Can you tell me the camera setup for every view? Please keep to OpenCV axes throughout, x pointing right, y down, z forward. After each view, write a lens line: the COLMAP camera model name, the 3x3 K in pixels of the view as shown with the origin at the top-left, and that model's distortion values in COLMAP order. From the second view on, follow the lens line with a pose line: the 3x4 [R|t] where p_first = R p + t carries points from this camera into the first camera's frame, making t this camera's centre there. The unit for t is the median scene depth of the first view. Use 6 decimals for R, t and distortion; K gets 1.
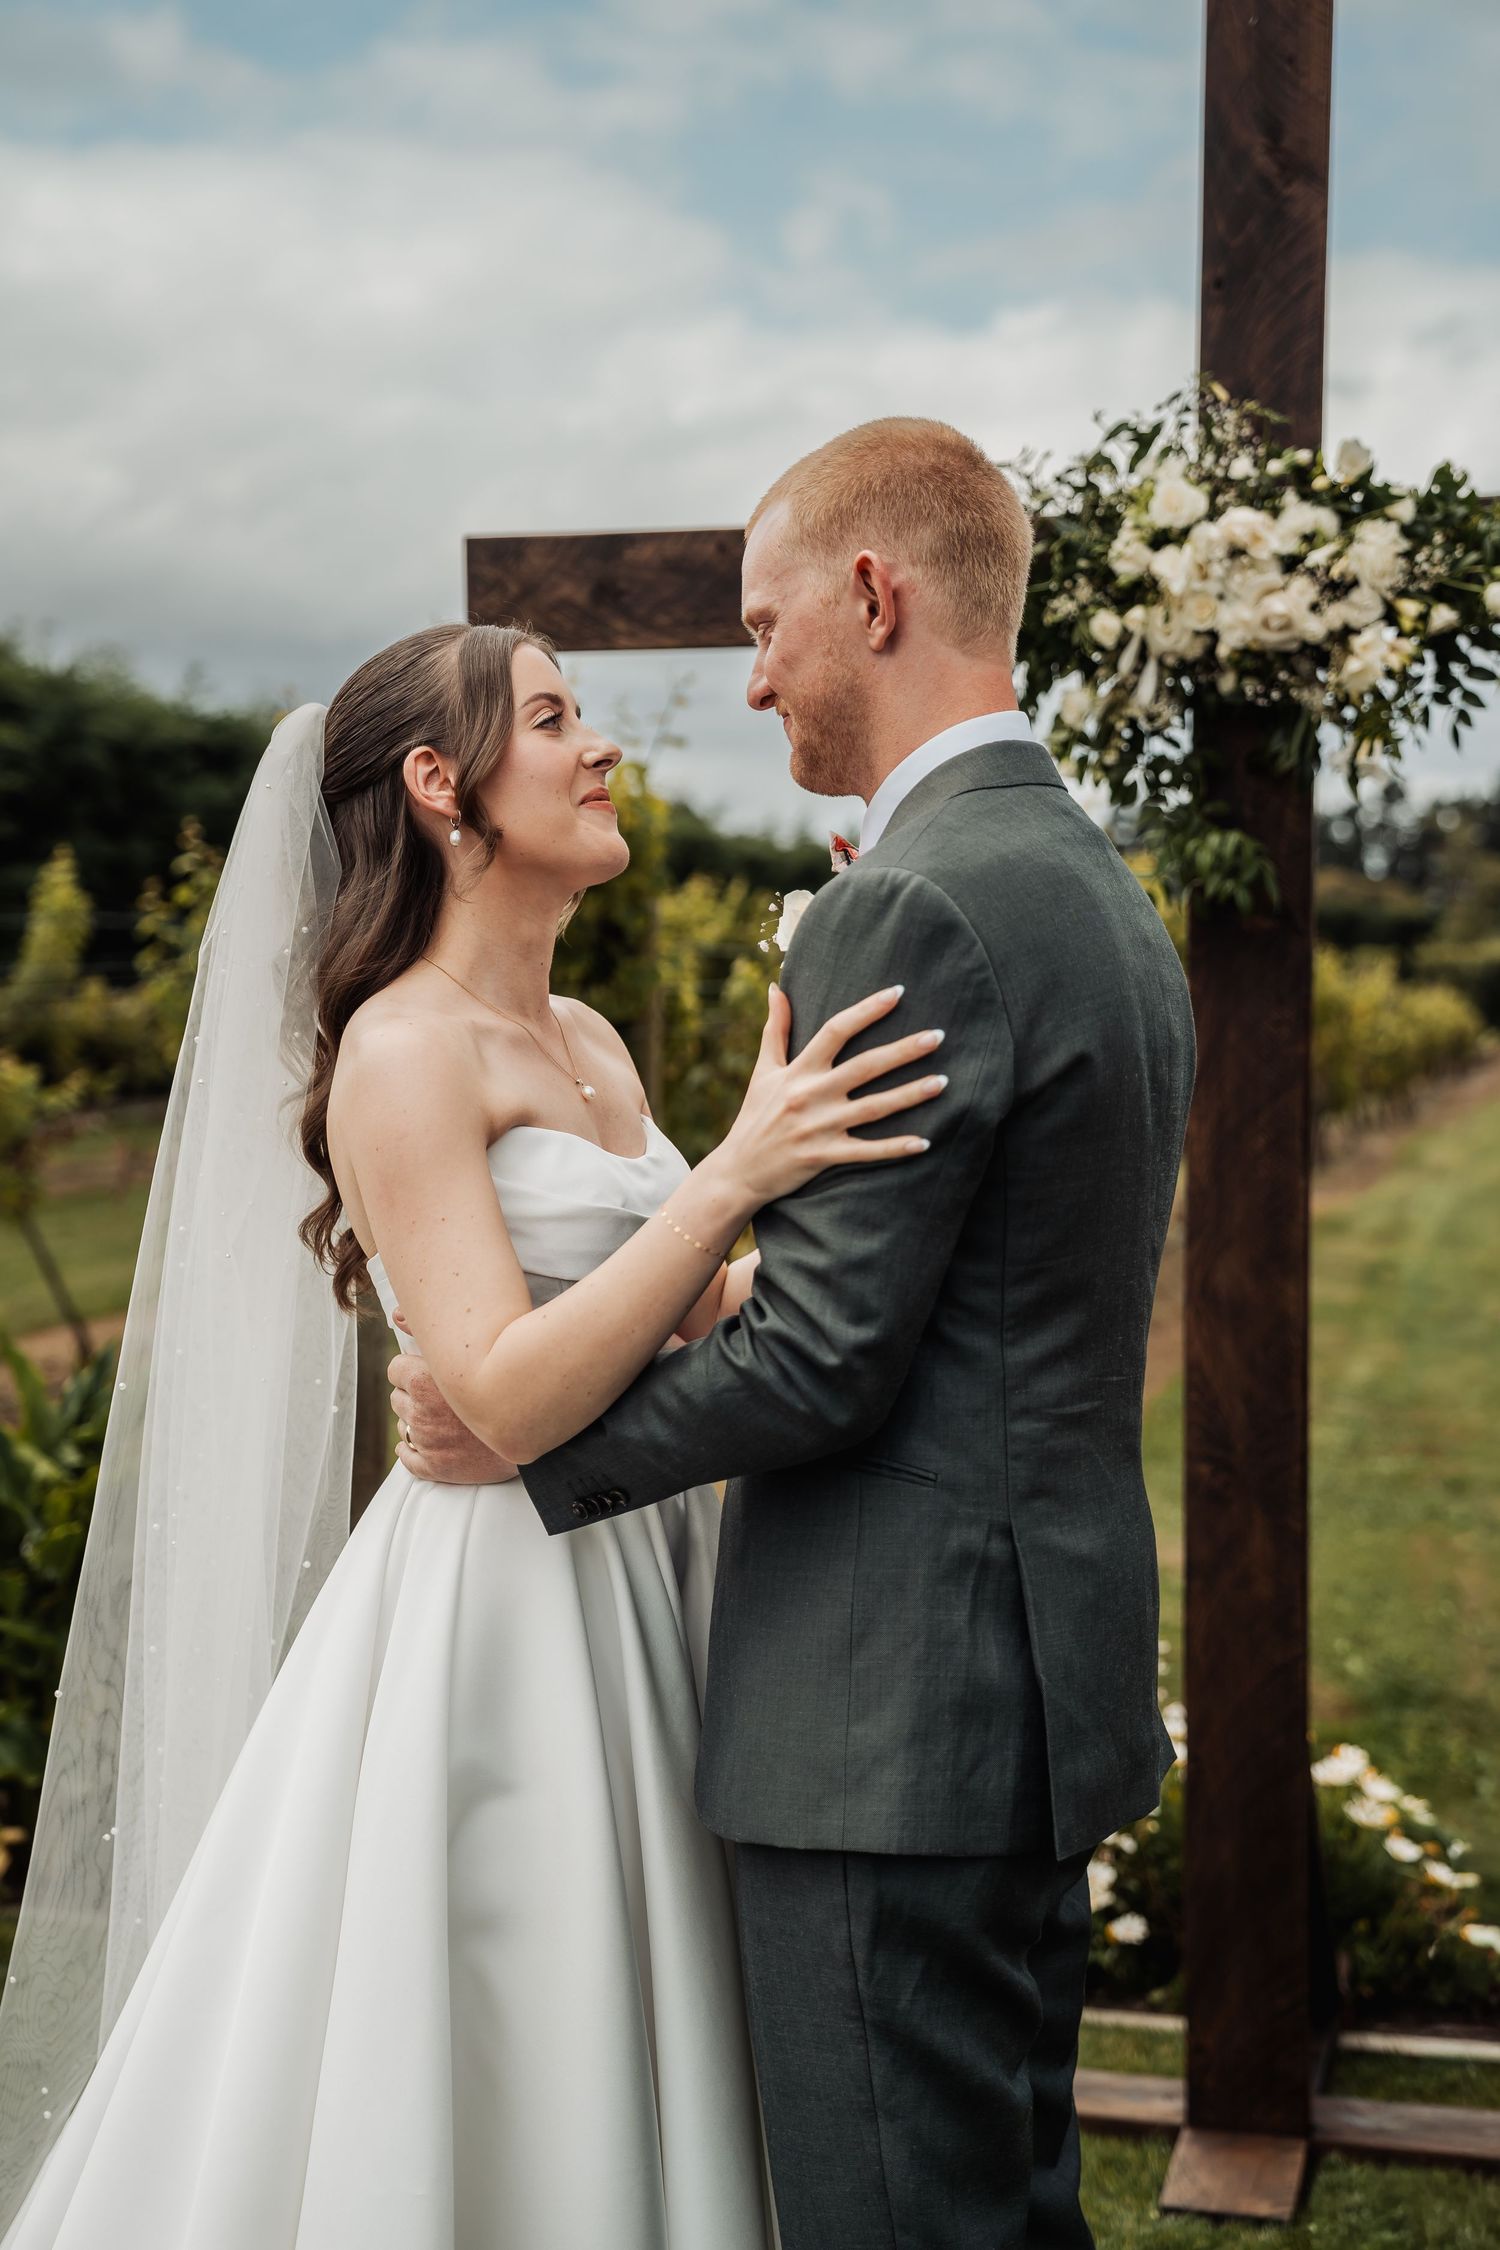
lens RADIAL K [[3434.8, 0, 751.1], [0, 3434.8, 1148.8], [0, 0, 1]] dist [0.248852, 0.000000]
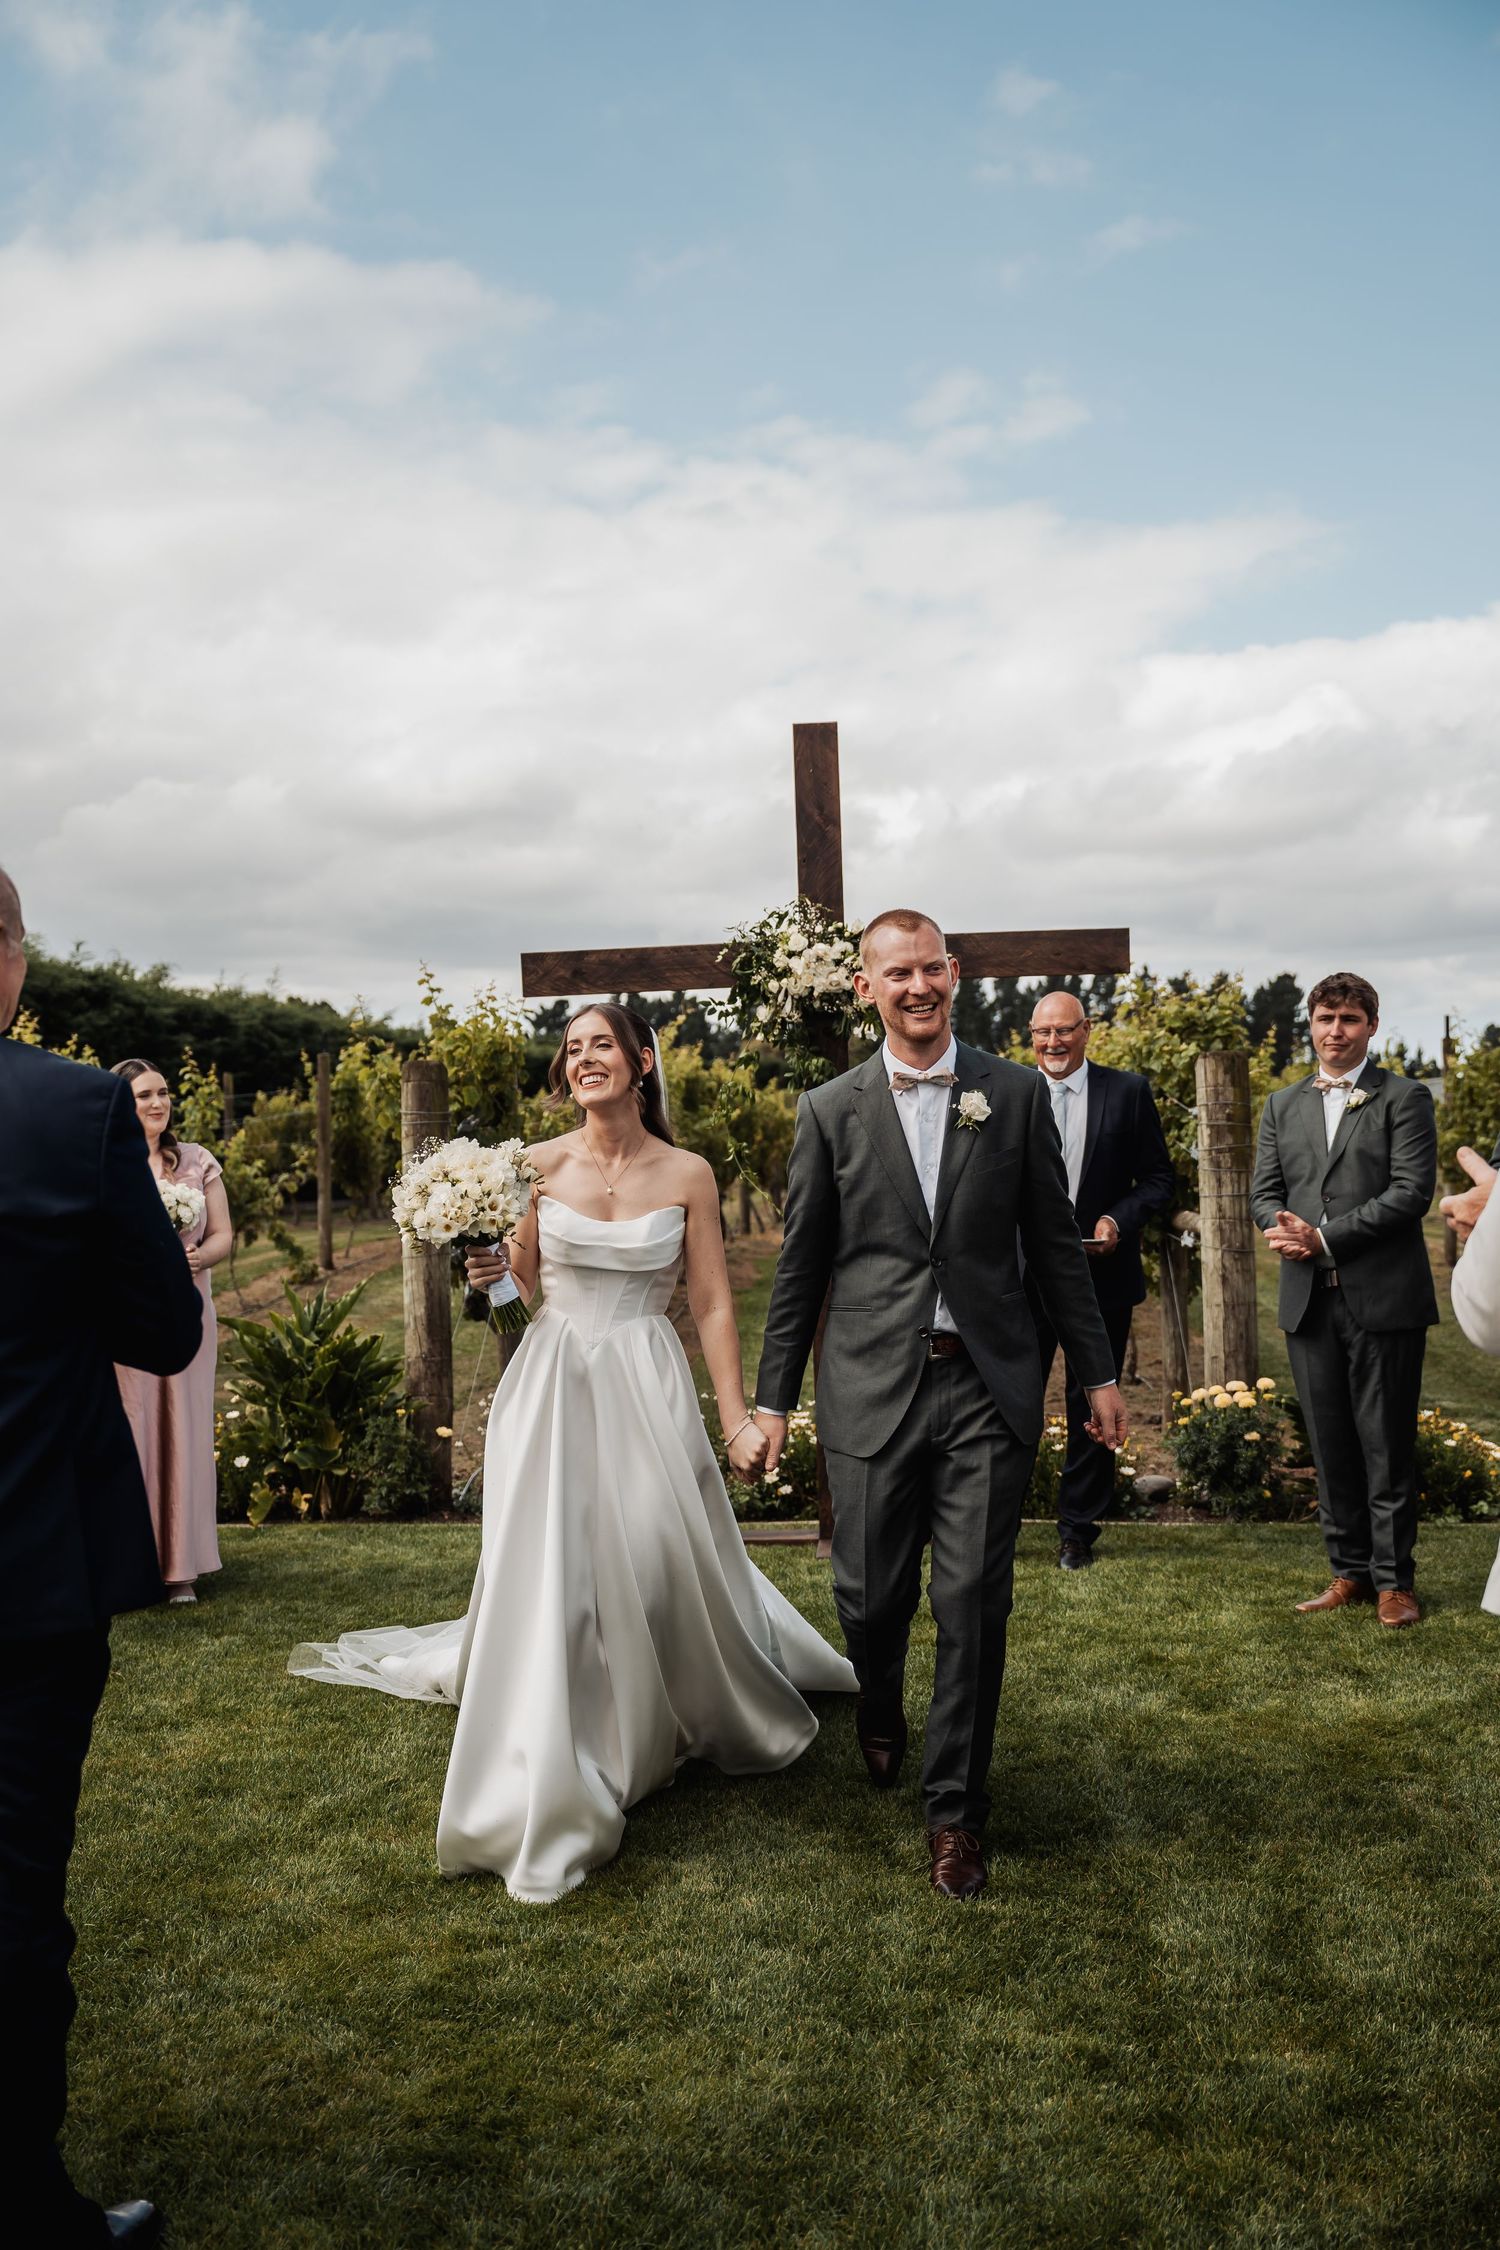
lens RADIAL K [[2347.7, 0, 737.7], [0, 2347.7, 1117.7], [0, 0, 1]] dist [-0.013687, 0.000000]
pose [[0.985318, -0.037024, 0.166665, -0.236778], [0.044602, 0.998124, -0.041952, 0.029450], [-0.164799, 0.048770, 0.985121, -0.810816]]
